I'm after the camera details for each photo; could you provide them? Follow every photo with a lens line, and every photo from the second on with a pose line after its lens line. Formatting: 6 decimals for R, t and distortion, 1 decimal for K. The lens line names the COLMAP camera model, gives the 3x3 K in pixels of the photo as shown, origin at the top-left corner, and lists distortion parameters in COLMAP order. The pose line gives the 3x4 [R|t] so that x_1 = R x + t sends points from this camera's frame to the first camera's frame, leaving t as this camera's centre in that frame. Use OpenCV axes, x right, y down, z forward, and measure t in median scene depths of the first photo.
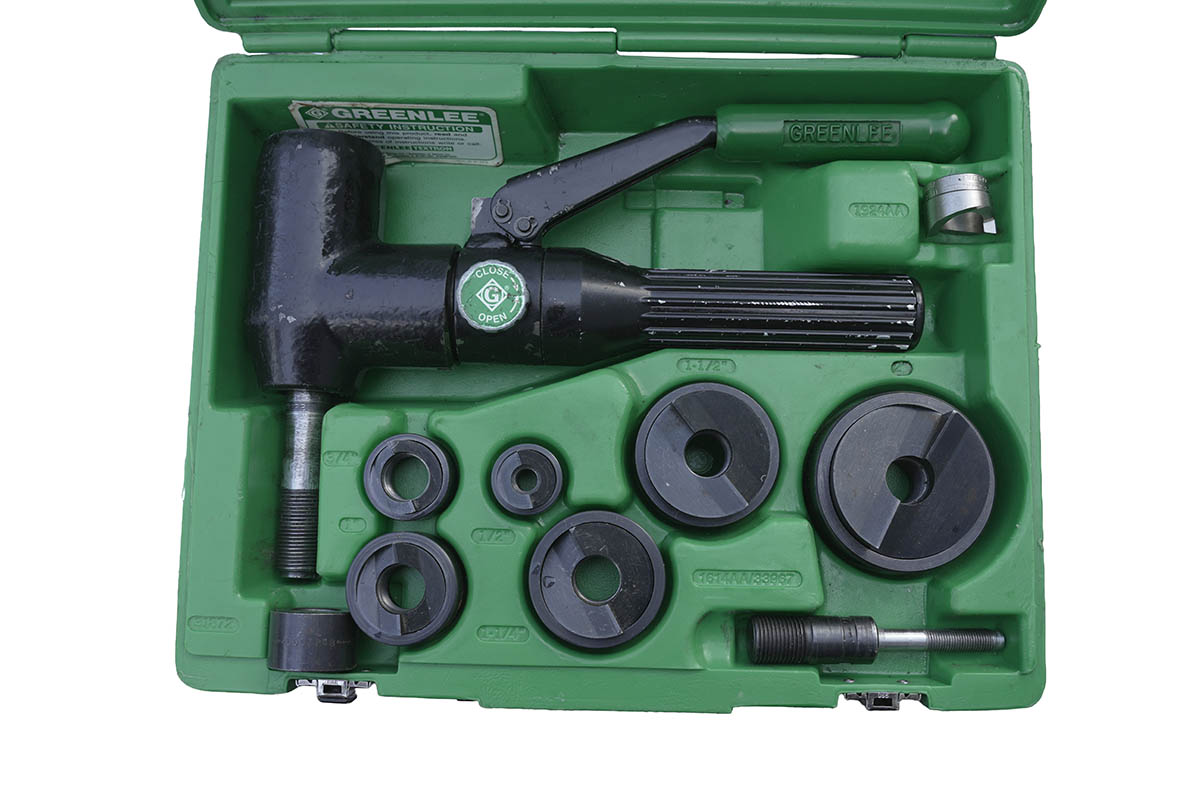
lens RADIAL K [[977.6, 0, 600.0], [0, 977.6, 400.0], [0, 0, 1]] dist [-0.092180, 0.055653]
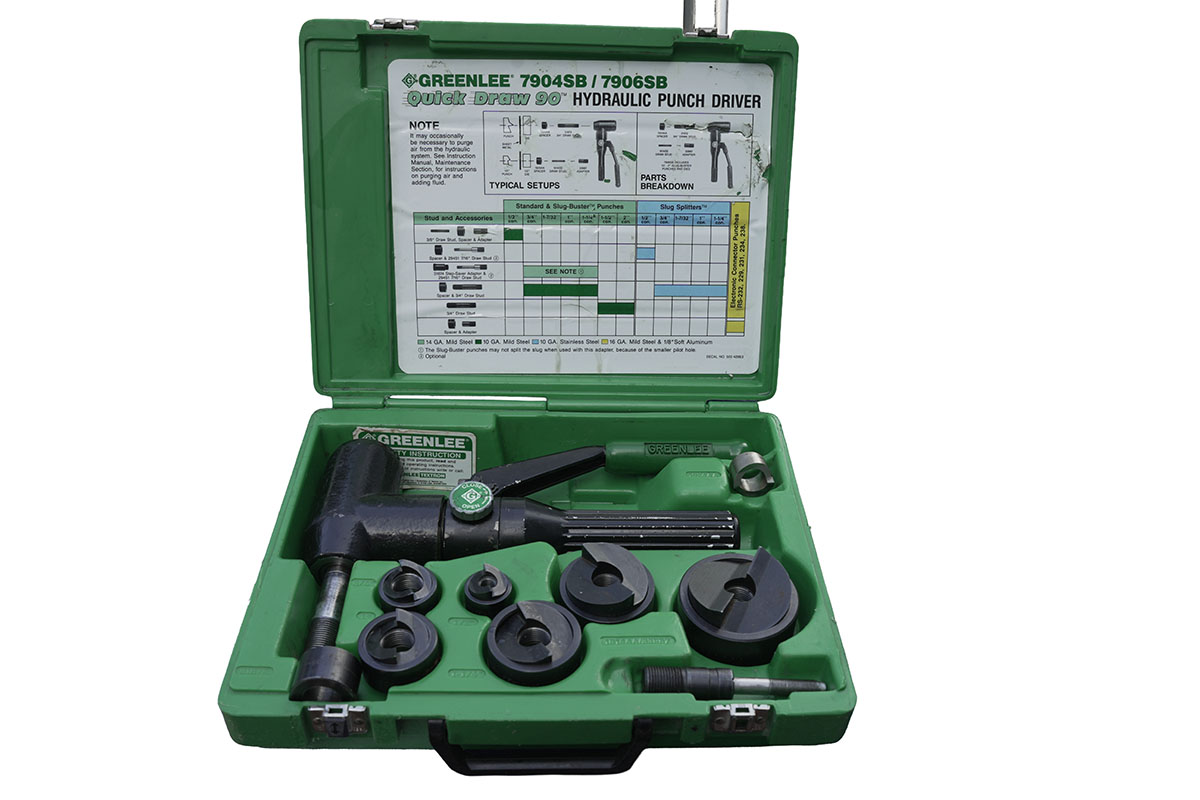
lens RADIAL K [[977.6, 0, 600.0], [0, 977.6, 400.0], [0, 0, 1]] dist [-0.092180, 0.055653]
pose [[0.997433, 0.014827, 0.070058, -0.011145], [0.040895, 0.685172, -0.727233, 0.936152], [-0.058785, 0.728231, 0.682806, -0.240551]]
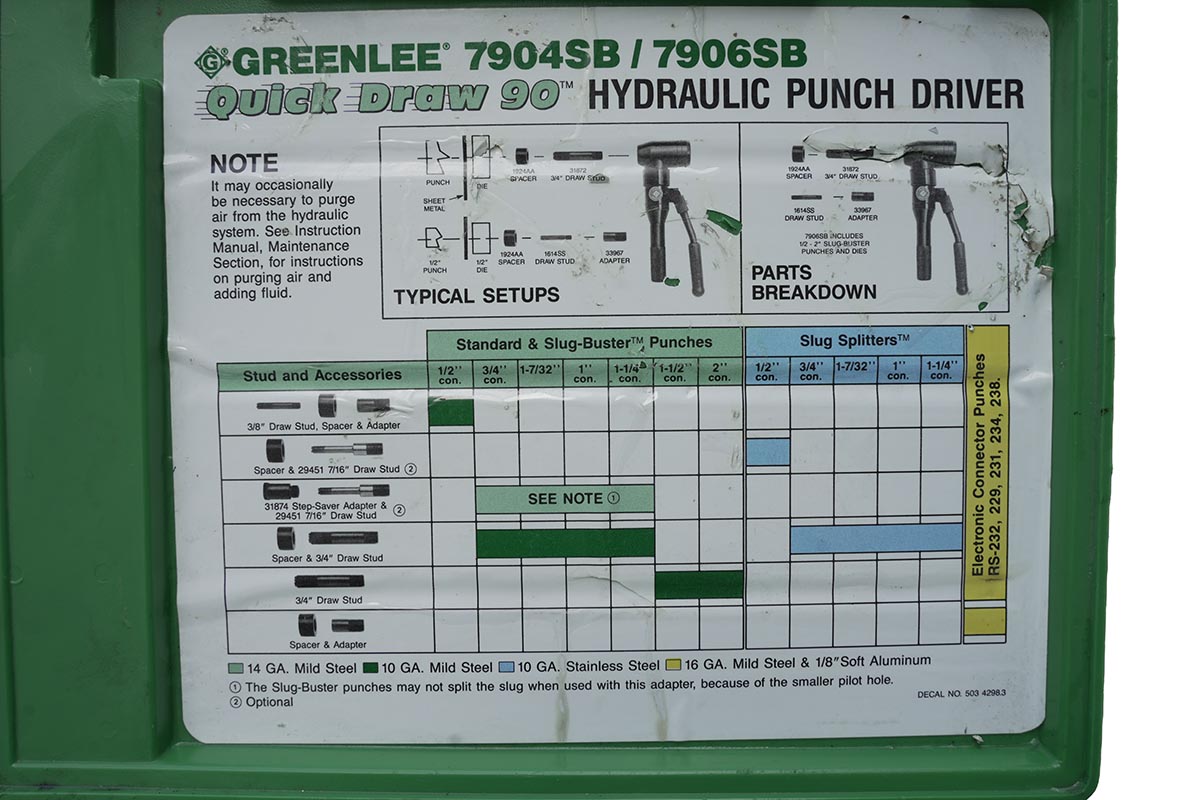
lens RADIAL K [[977.6, 0, 600.0], [0, 977.6, 400.0], [0, 0, 1]] dist [-0.092180, 0.055653]
pose [[0.999630, 0.009882, 0.025359, 0.045891], [0.016704, 0.512833, -0.858326, 0.074657], [-0.021486, 0.858431, 0.512478, 0.365040]]
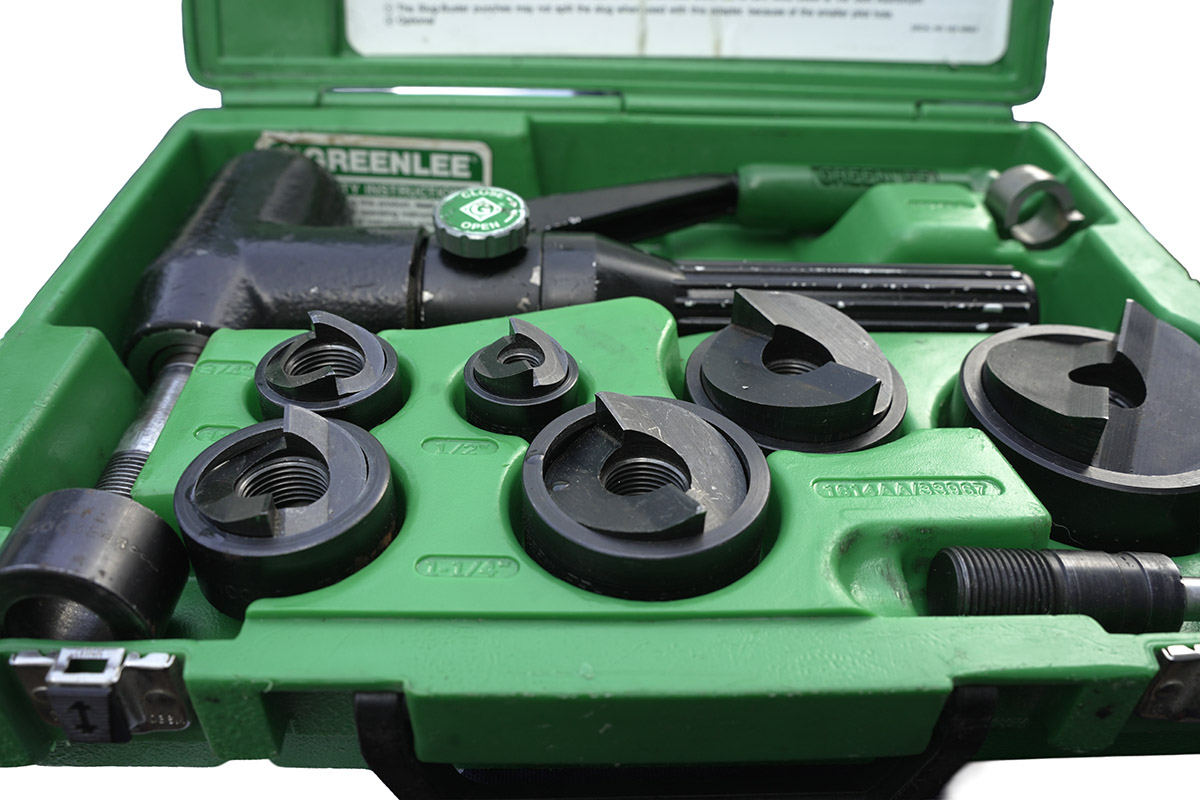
lens RADIAL K [[977.6, 0, 600.0], [0, 977.6, 400.0], [0, 0, 1]] dist [-0.092180, 0.055653]
pose [[0.998296, 0.009824, 0.057514, -0.057393], [0.034053, 0.702325, -0.711042, 0.512018], [-0.047379, 0.711789, 0.700794, 0.540984]]
